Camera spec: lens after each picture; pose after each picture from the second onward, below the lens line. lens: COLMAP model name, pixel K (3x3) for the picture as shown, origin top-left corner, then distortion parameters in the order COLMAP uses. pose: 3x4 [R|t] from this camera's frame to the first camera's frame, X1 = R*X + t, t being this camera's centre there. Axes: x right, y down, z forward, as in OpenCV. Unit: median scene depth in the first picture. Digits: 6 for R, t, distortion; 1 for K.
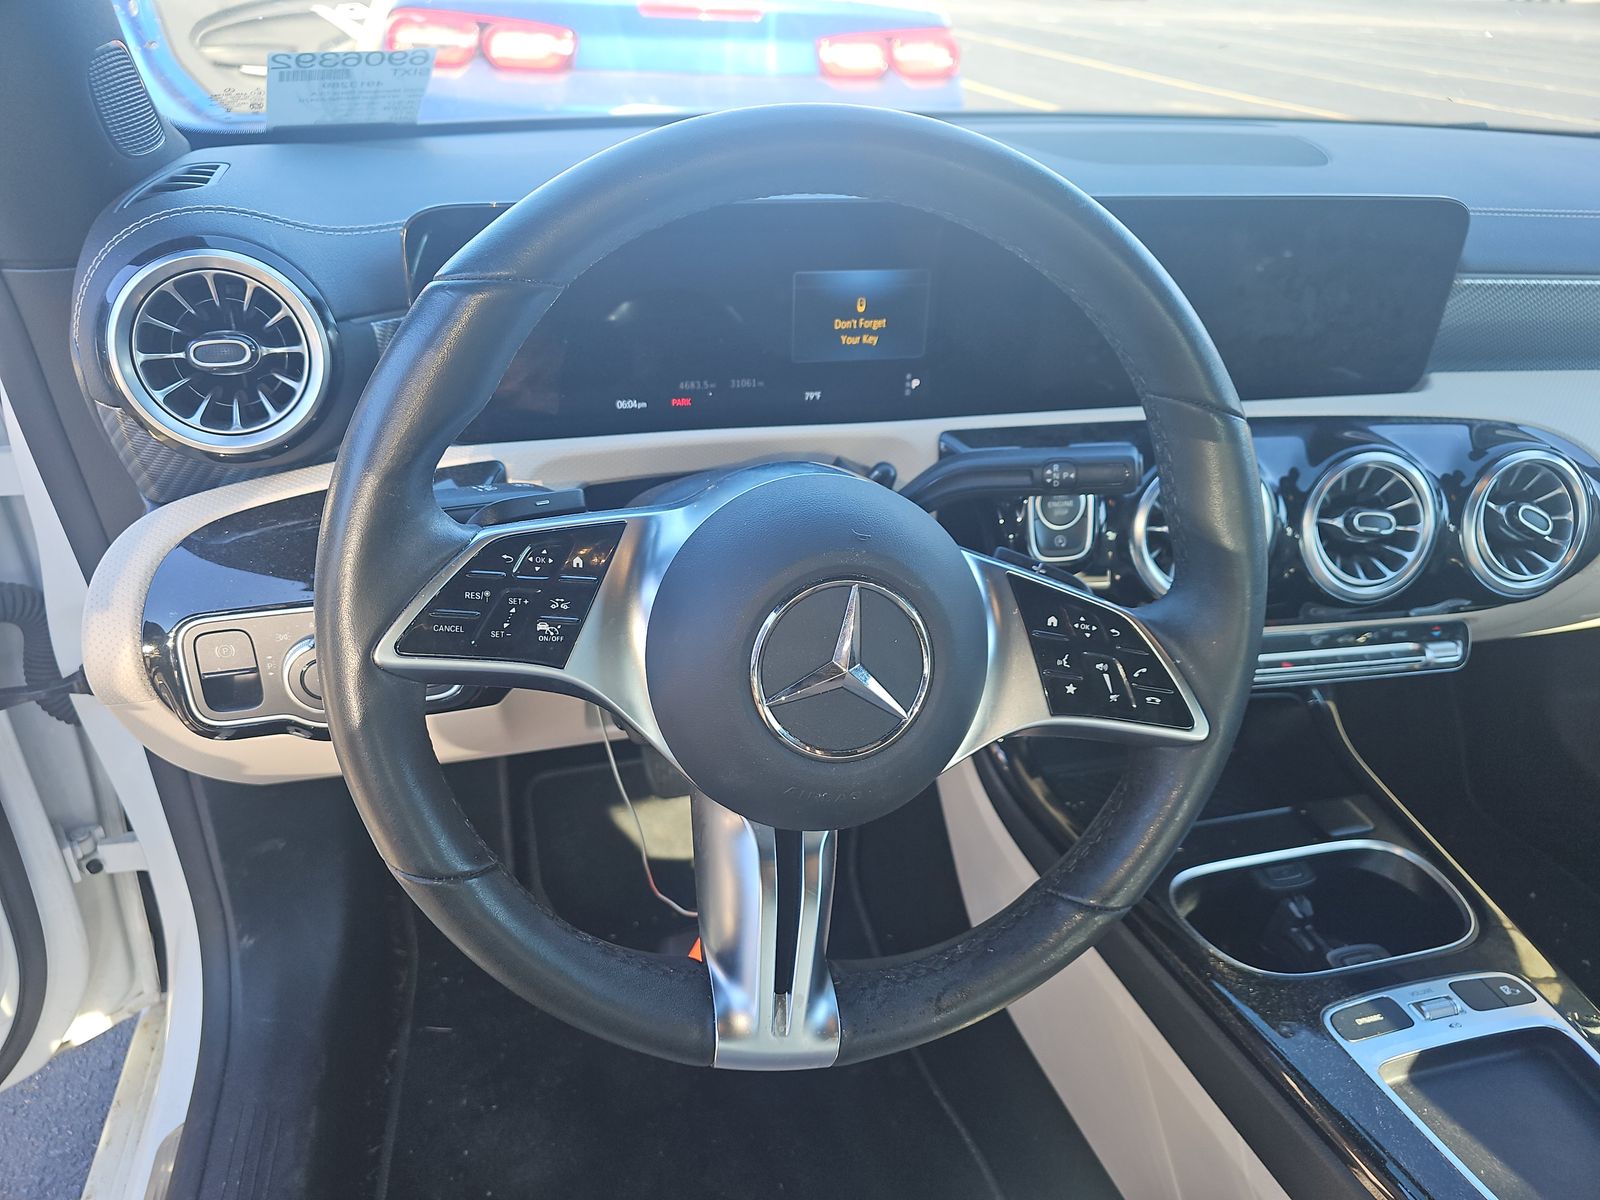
lens RADIAL K [[1071.9, 0, 790.8], [0, 1071.9, 599.3], [0, 0, 1]] dist [0.037840, -0.029836]
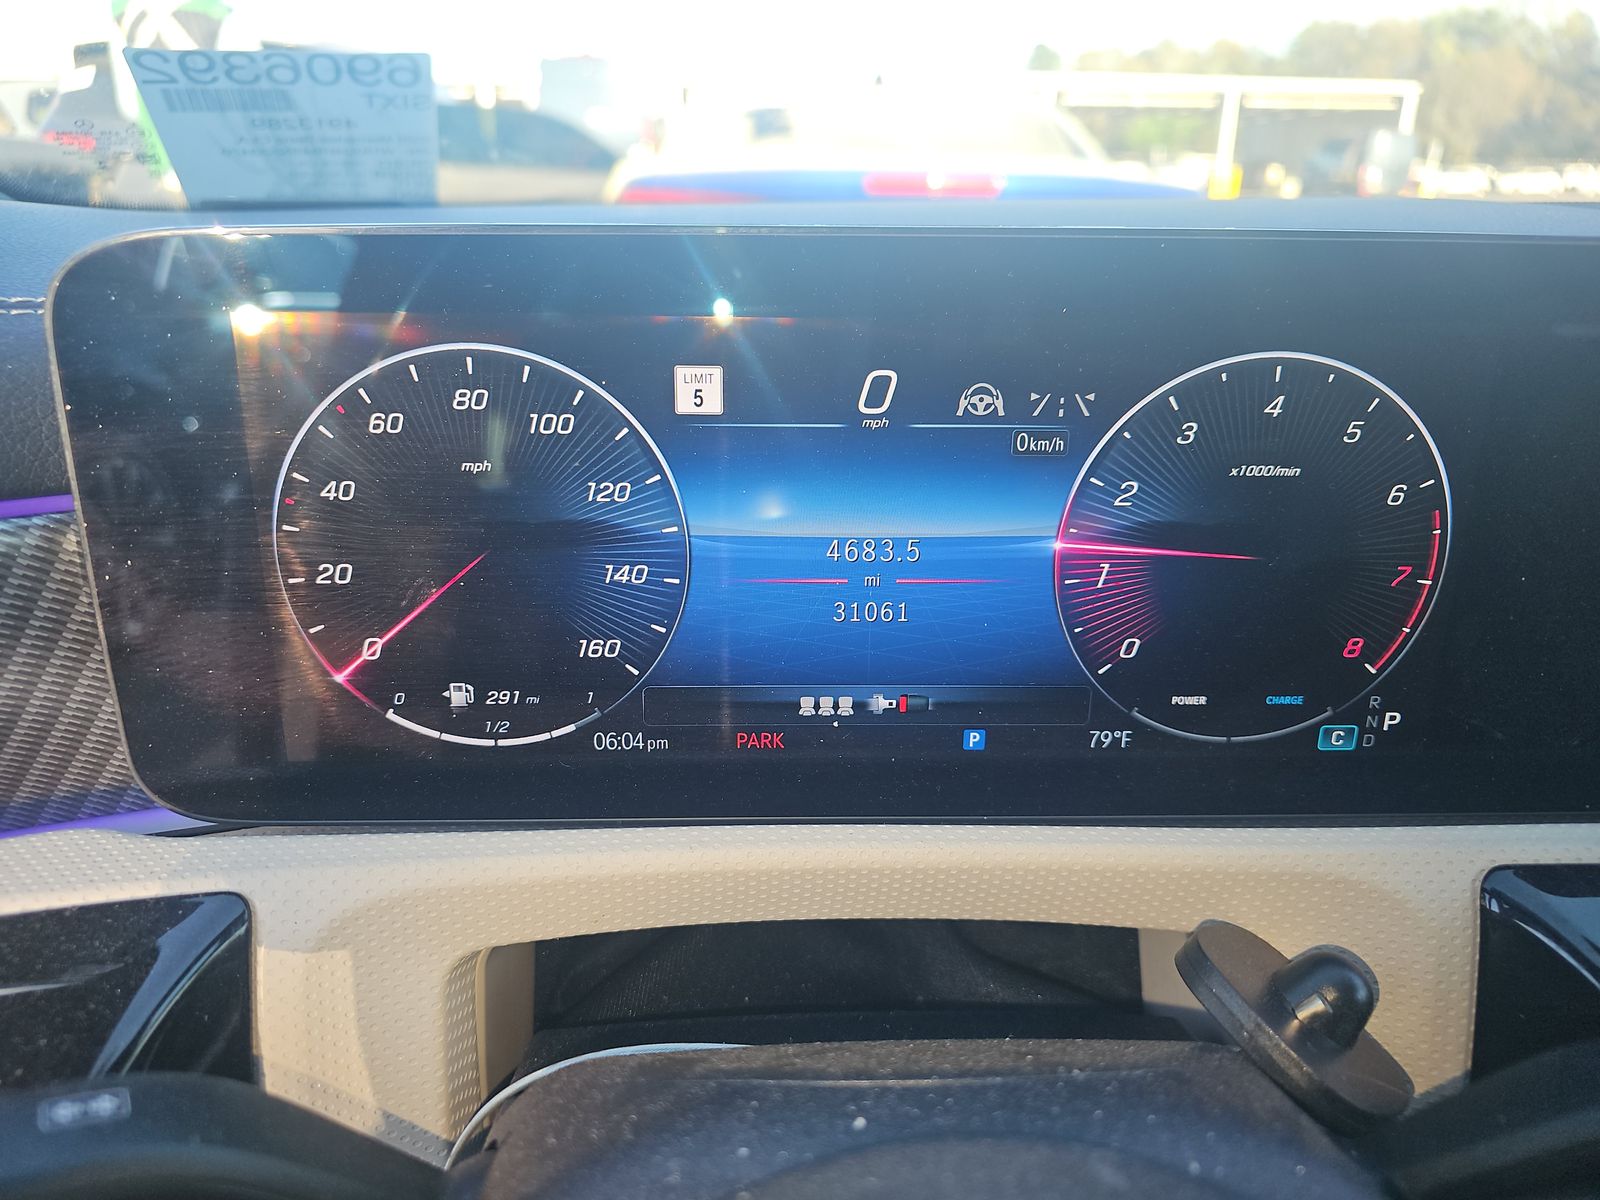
lens RADIAL K [[1071.9, 0, 789.7], [0, 1071.9, 590.9], [0, 0, 1]] dist [0.037840, -0.029836]
pose [[0.981939, 0.044912, -0.183788, -0.024363], [-0.075922, 0.983310, -0.165341, -0.160854], [0.173295, 0.176309, 0.968960, 0.571427]]
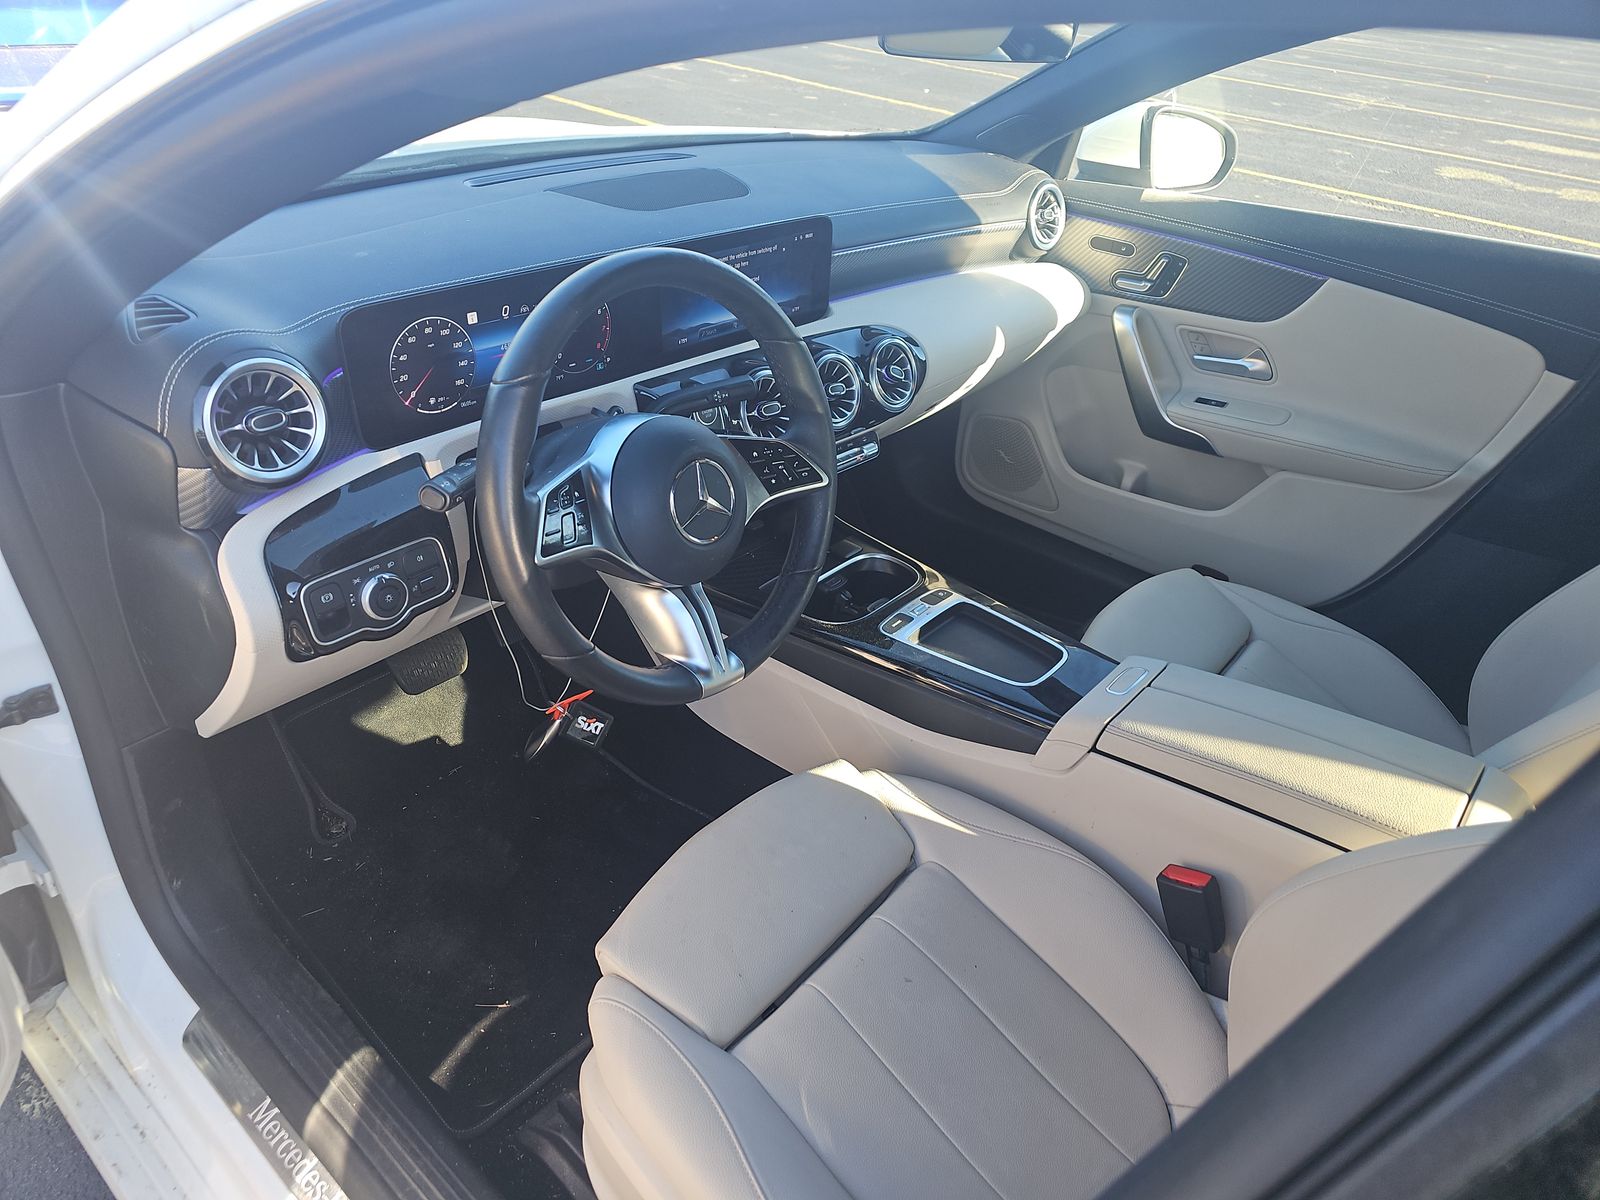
lens RADIAL K [[1071.9, 0, 789.0], [0, 1071.9, 591.8], [0, 0, 1]] dist [0.037840, -0.029836]
pose [[0.814402, -0.286712, 0.504525, -0.609686], [0.248720, 0.957974, 0.142916, -0.017306], [-0.524298, 0.009095, 0.851487, -0.602162]]
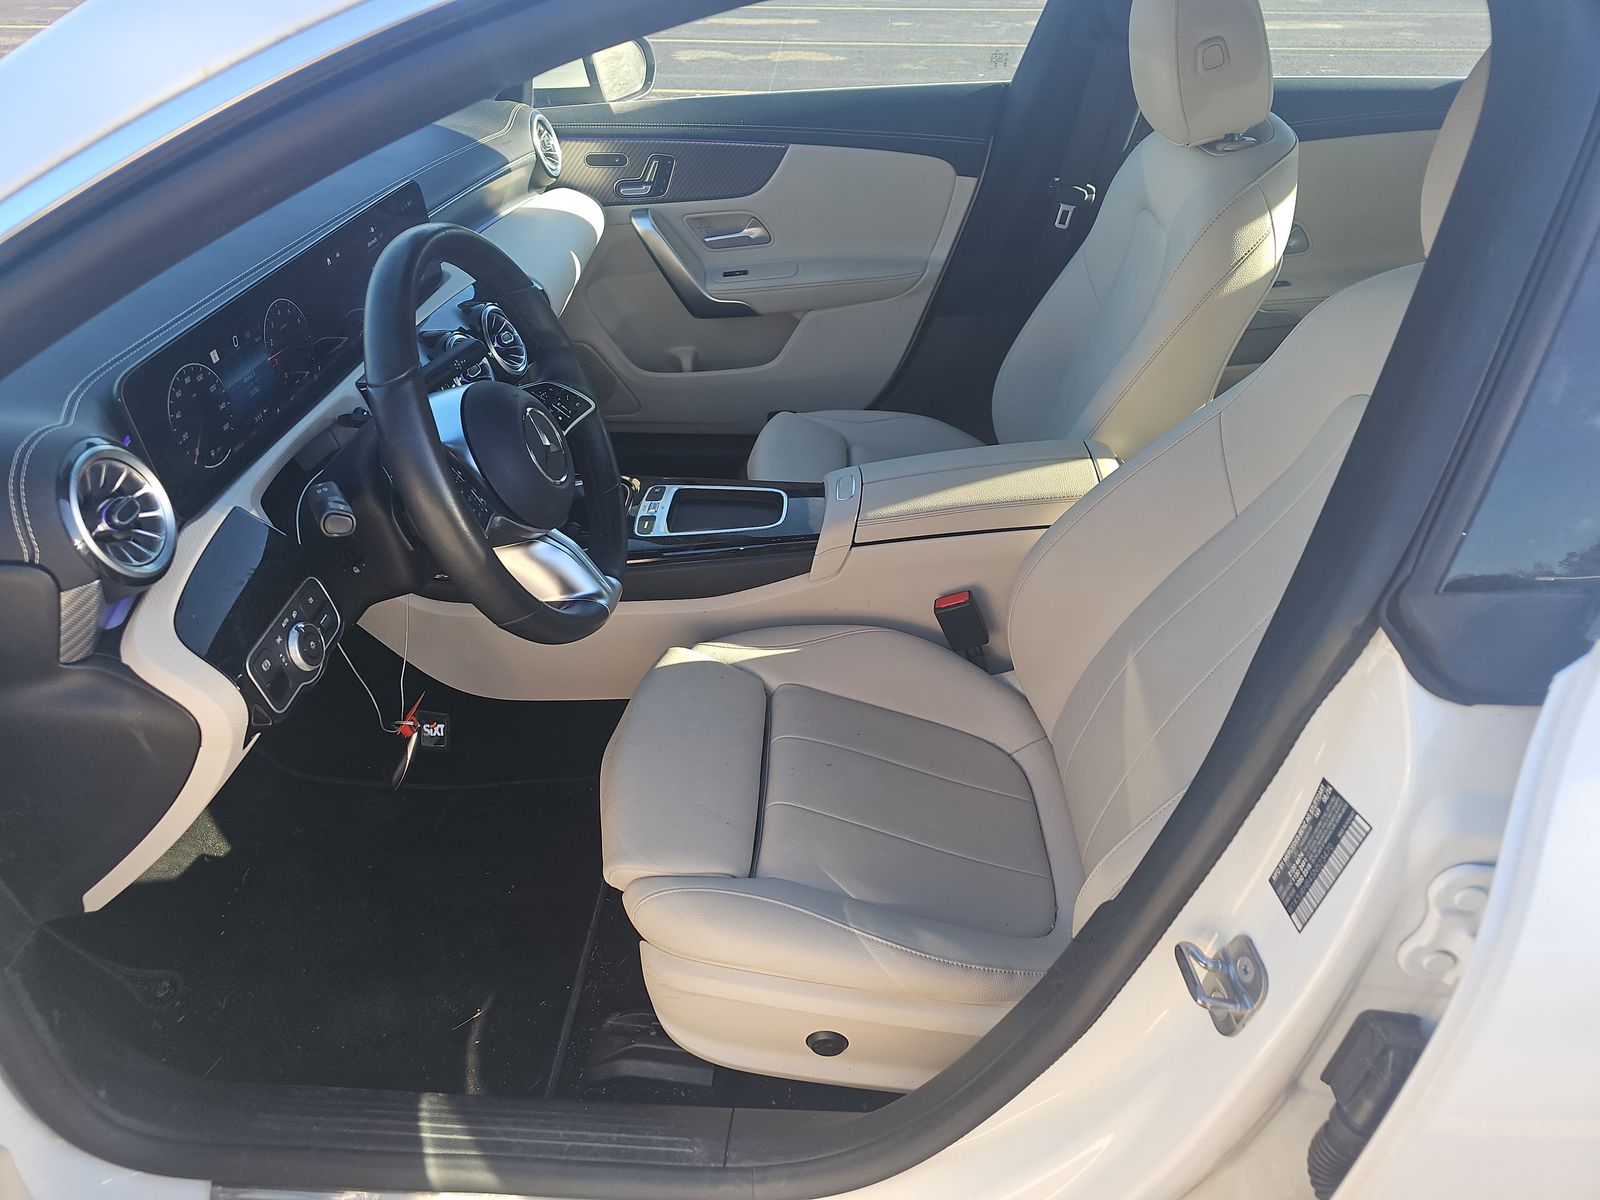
lens RADIAL K [[1071.9, 0, 798.6], [0, 1071.9, 608.8], [0, 0, 1]] dist [0.037840, -0.029836]
pose [[0.285297, -0.571797, 0.769190, -1.145775], [0.492274, 0.776018, 0.394286, -0.199653], [-0.822358, 0.266164, 0.502876, -0.349756]]
